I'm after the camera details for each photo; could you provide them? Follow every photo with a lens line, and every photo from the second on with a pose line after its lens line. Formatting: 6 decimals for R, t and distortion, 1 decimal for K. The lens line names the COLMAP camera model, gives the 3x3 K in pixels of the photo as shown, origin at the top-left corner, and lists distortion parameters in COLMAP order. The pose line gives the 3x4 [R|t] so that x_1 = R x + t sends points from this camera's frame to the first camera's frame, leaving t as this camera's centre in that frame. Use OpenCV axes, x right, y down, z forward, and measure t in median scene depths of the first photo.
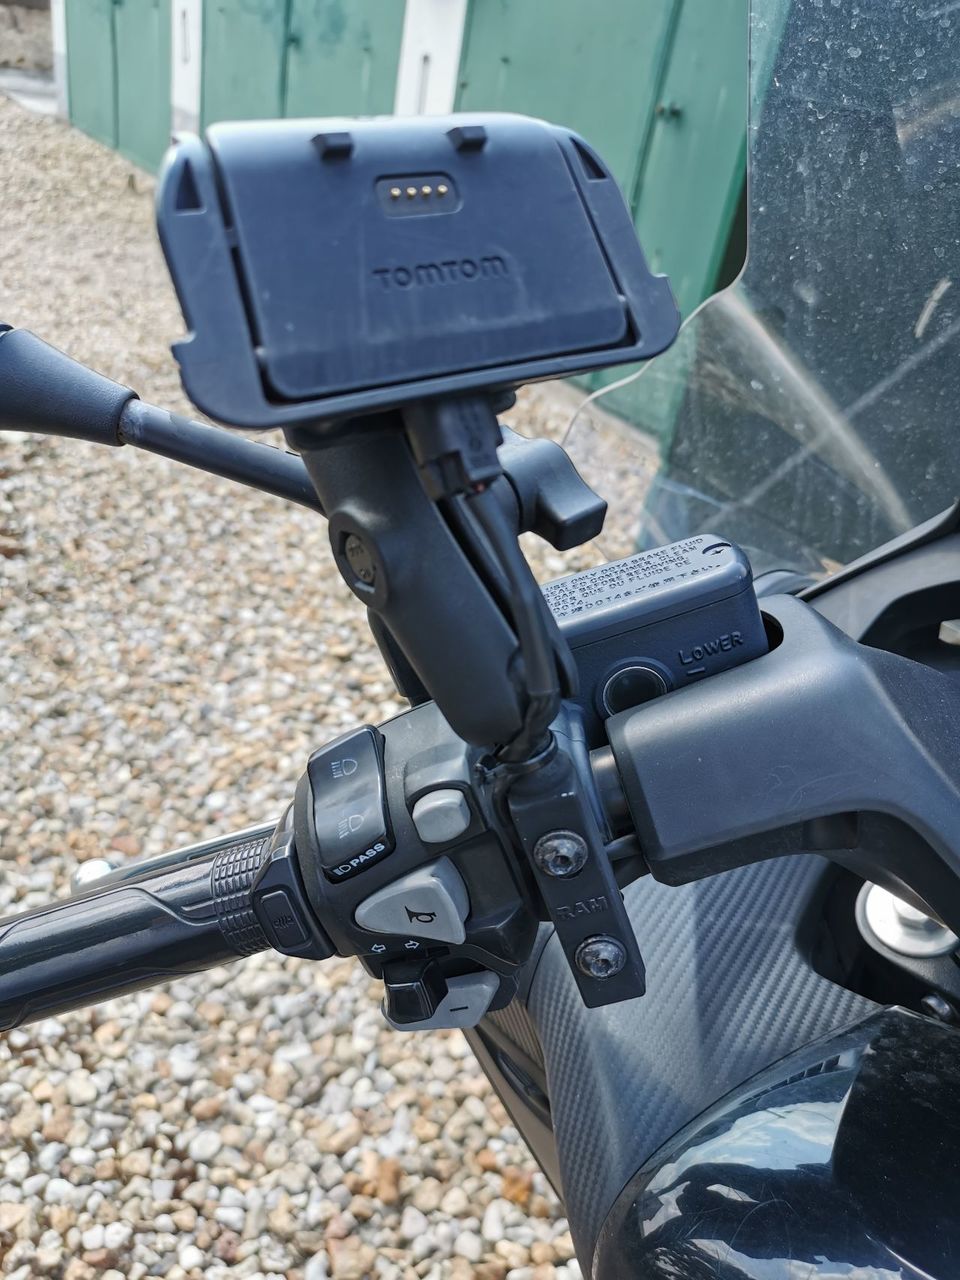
lens RADIAL K [[992.8, 0, 482.9], [0, 992.8, 643.3], [0, 0, 1]] dist [0.014737, 0.000546]
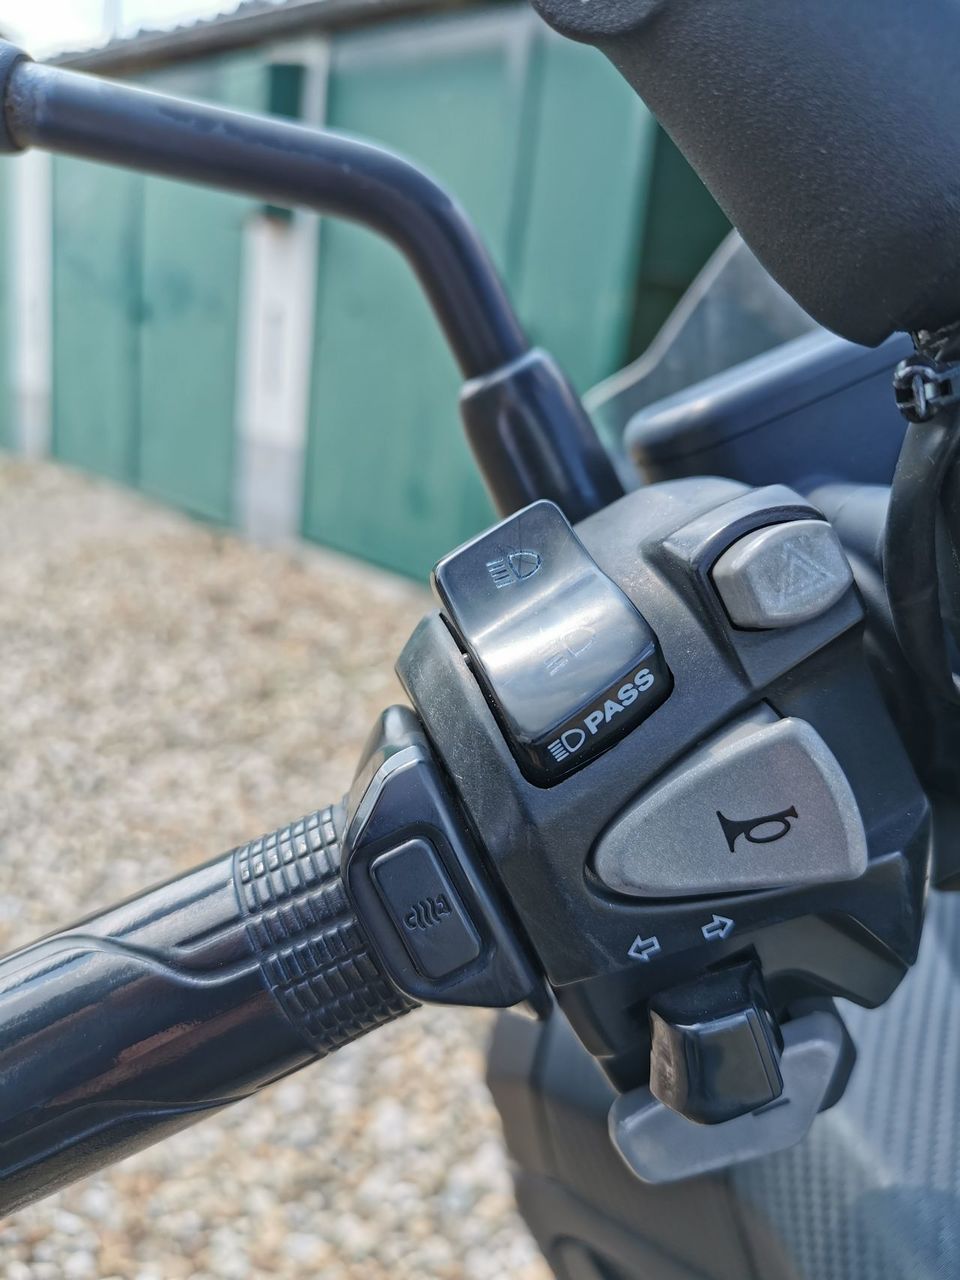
lens RADIAL K [[992.8, 0, 475.4], [0, 992.8, 636.0], [0, 0, 1]] dist [0.014737, 0.000546]
pose [[0.985886, -0.102671, 0.132241, -0.233944], [0.133206, 0.959531, -0.248106, 0.284520], [-0.101416, 0.262219, 0.959664, 0.565758]]
